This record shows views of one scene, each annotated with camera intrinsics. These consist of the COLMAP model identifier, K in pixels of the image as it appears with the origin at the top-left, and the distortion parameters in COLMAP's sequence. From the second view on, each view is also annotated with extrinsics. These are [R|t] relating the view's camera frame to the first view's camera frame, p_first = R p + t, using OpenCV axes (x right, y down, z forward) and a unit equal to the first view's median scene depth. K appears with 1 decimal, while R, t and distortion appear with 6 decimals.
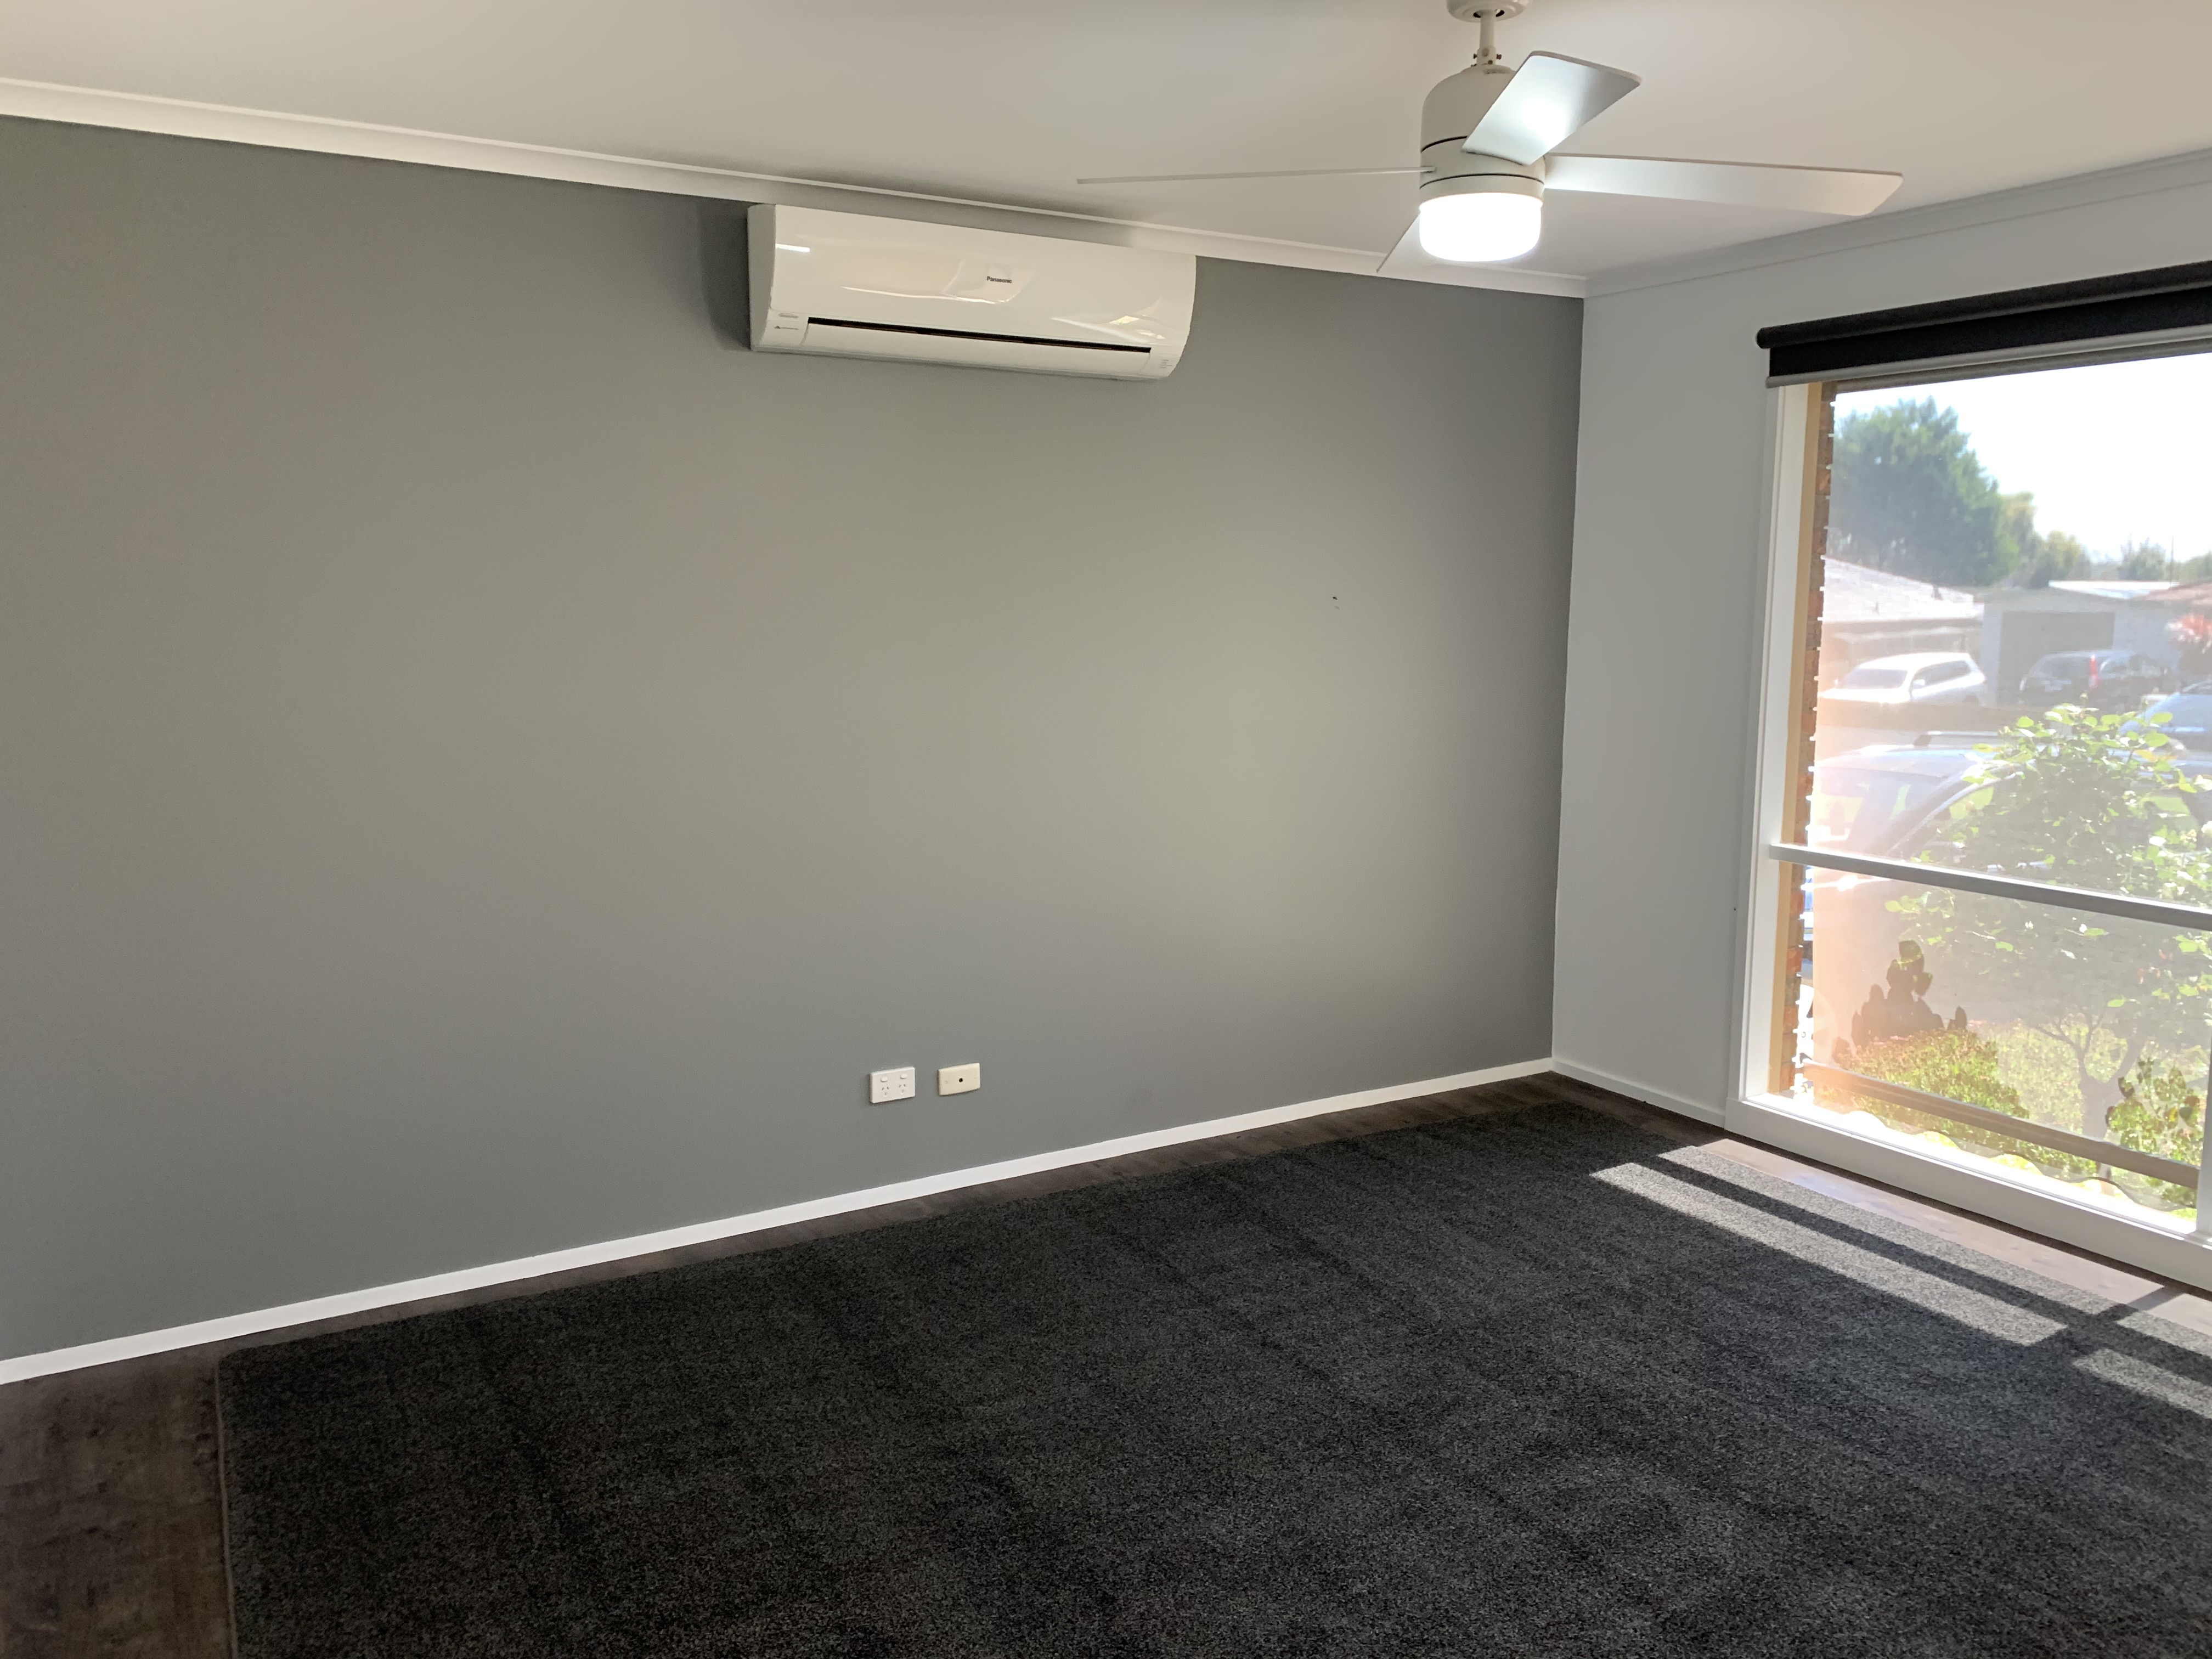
lens RADIAL K [[1666.1, 0, 1115.2], [0, 1666.1, 802.9], [0, 0, 1]] dist [0.056611, -0.073270]
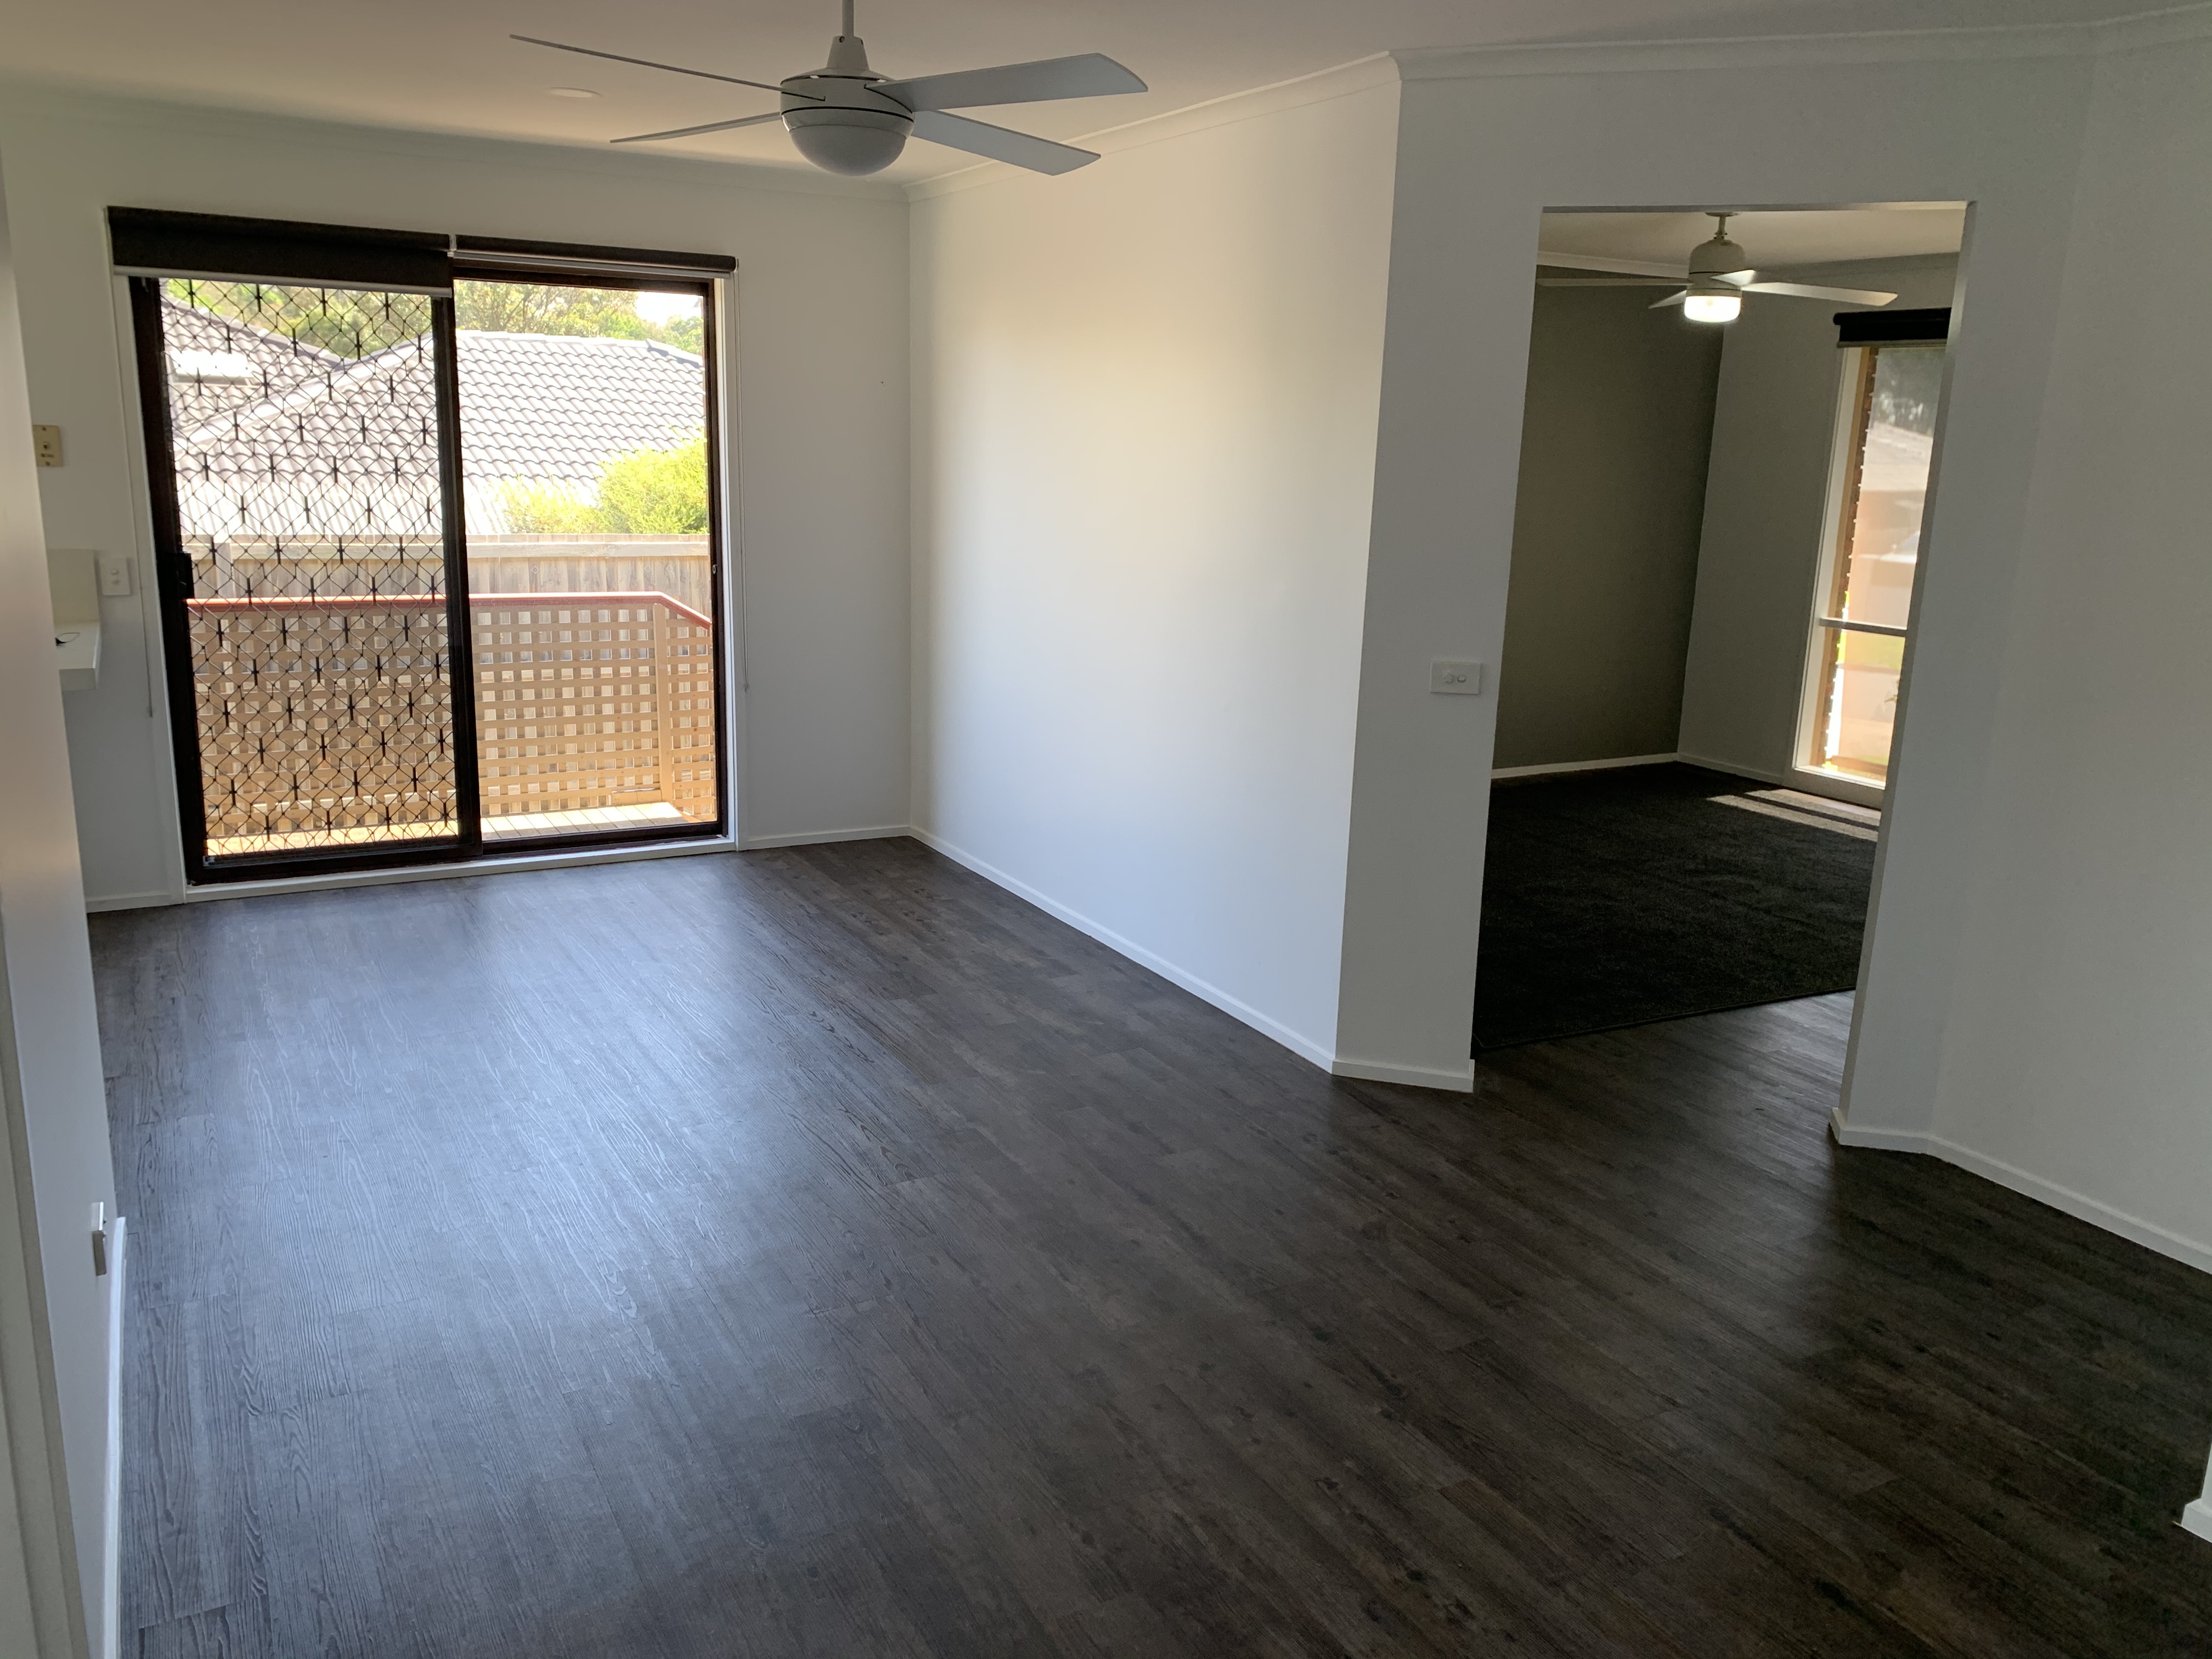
lens RADIAL K [[1666.1, 0, 1115.2], [0, 1666.1, 802.9], [0, 0, 1]] dist [0.056611, -0.073270]
pose [[0.999179, 0.034152, -0.021773, -0.314306], [-0.032122, 0.995635, 0.087626, 0.093258], [0.024670, -0.086855, 0.995915, -0.816102]]
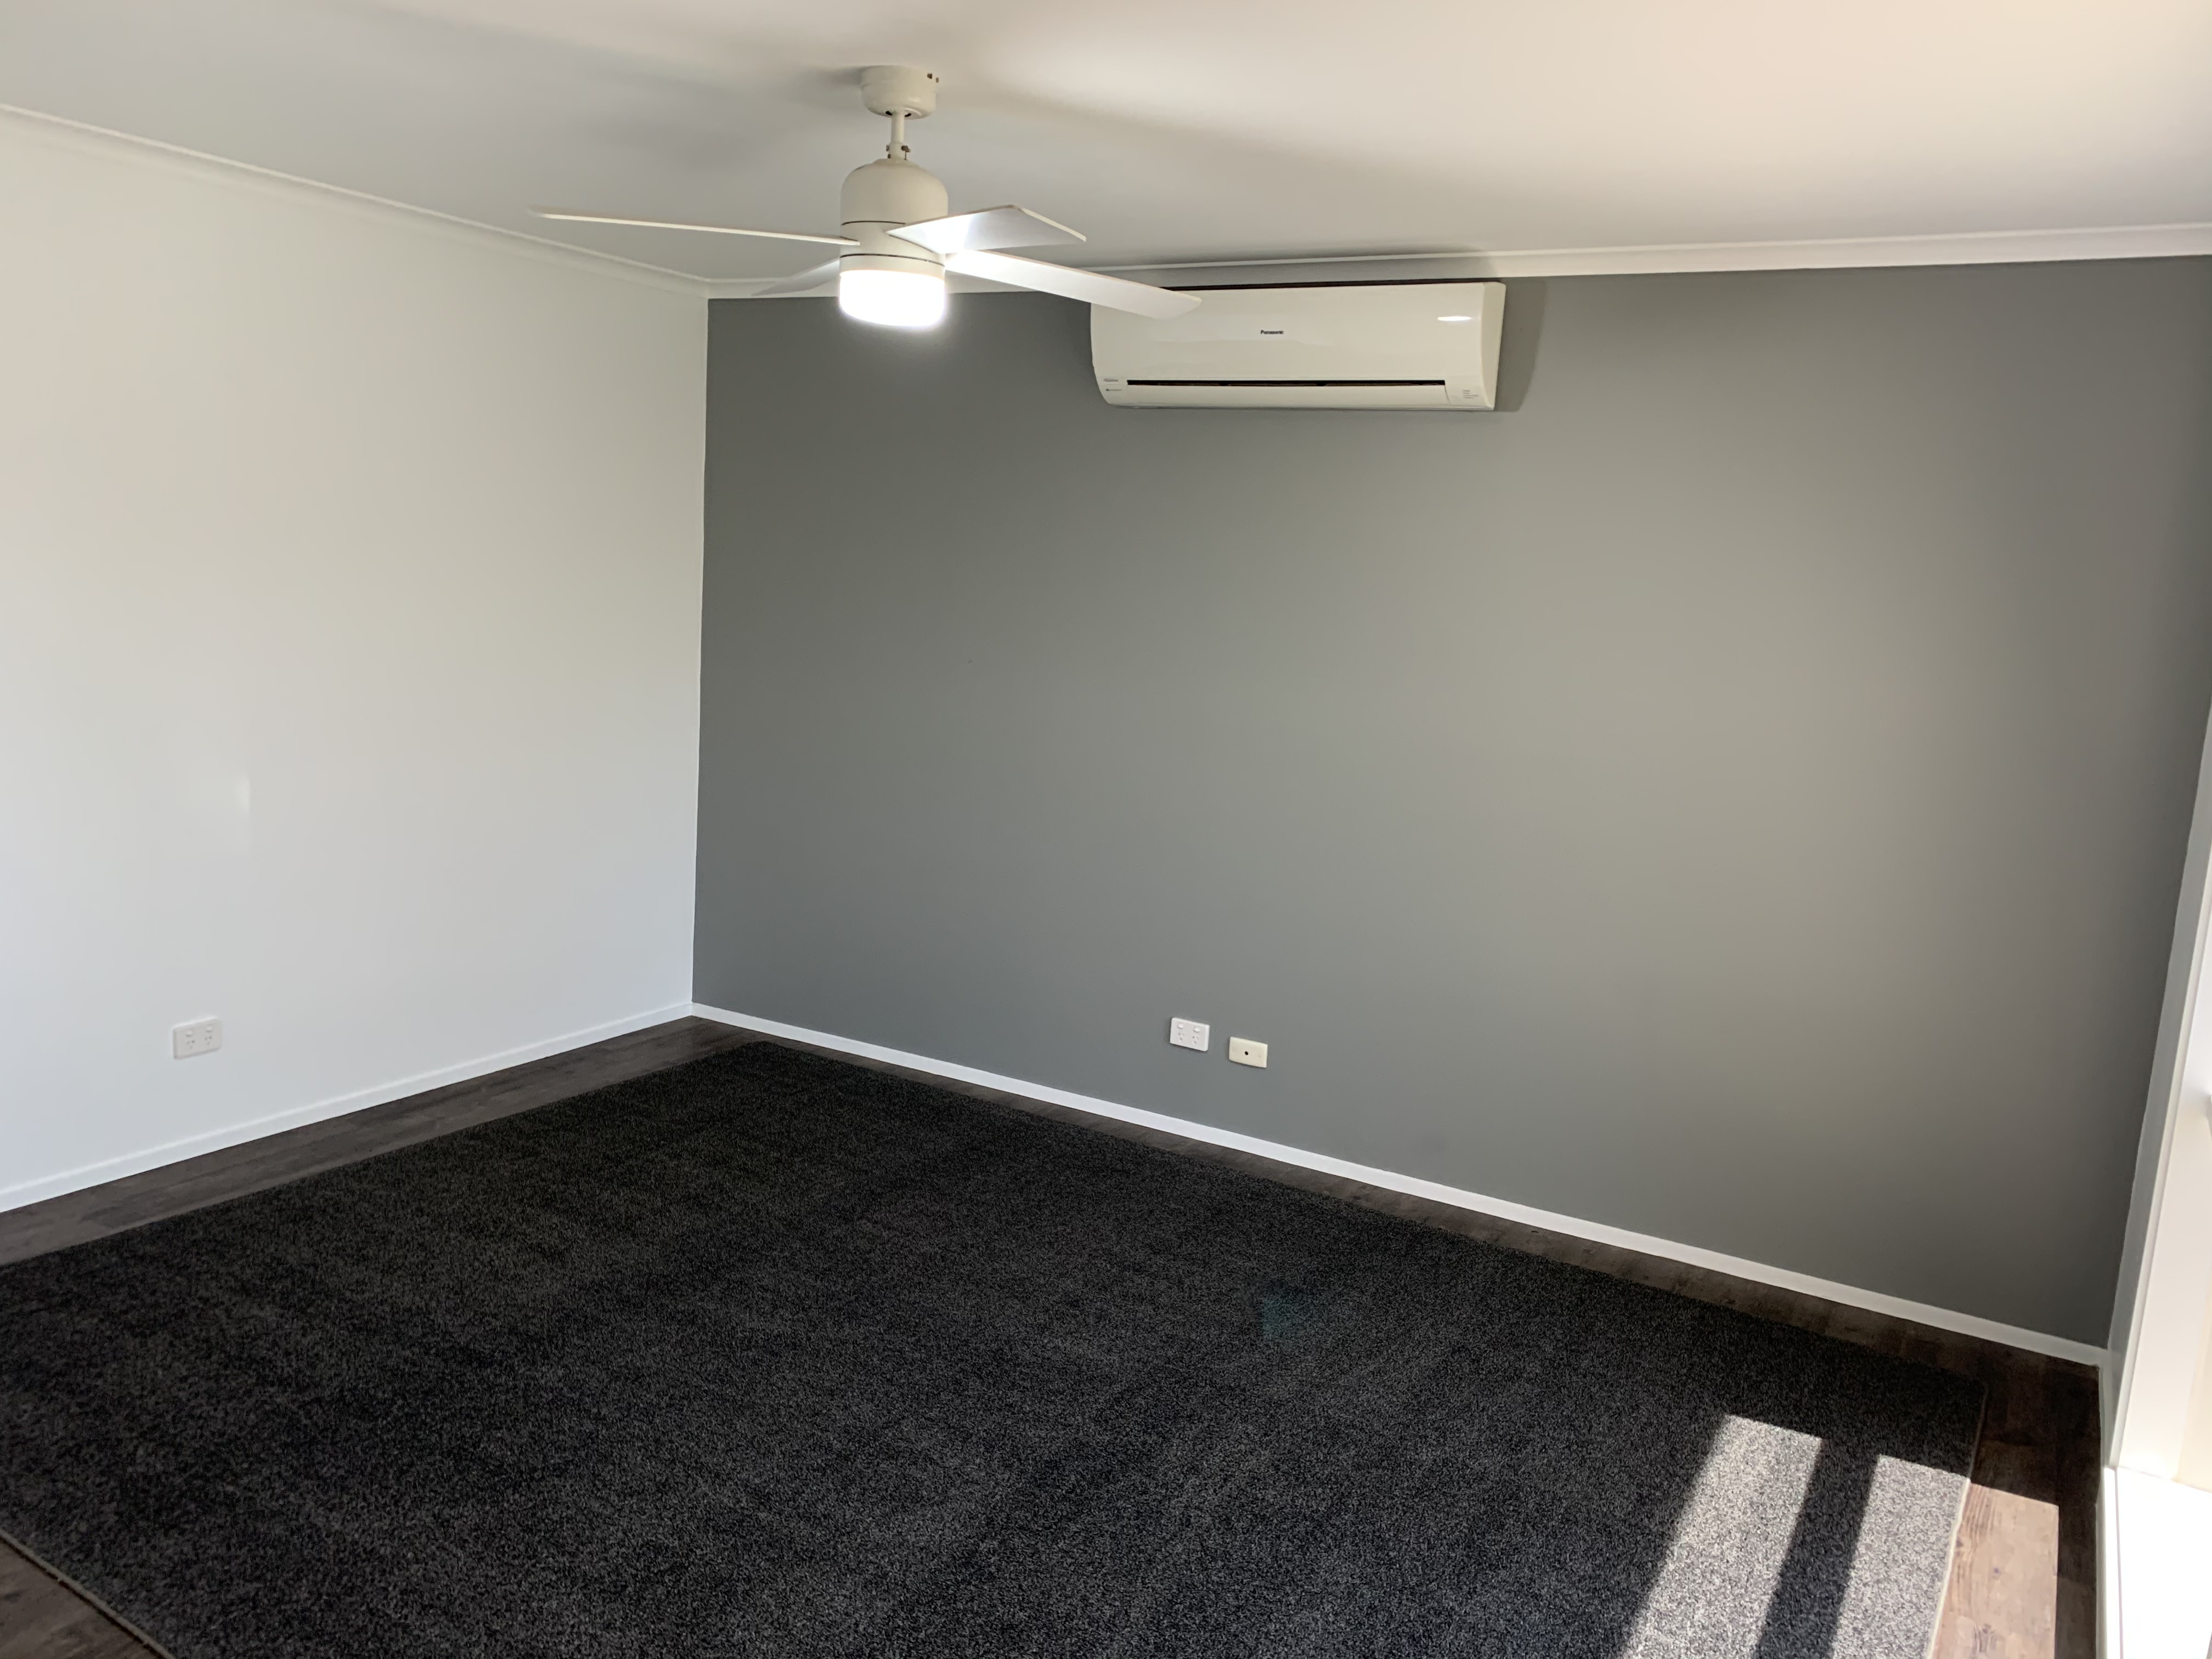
lens RADIAL K [[1666.1, 0, 1115.2], [0, 1666.1, 802.9], [0, 0, 1]] dist [0.056611, -0.073270]
pose [[0.494381, 0.155374, -0.855247, 0.781129], [-0.172031, 0.981923, 0.078944, -0.068738], [0.852052, 0.108101, 0.512173, 0.340355]]
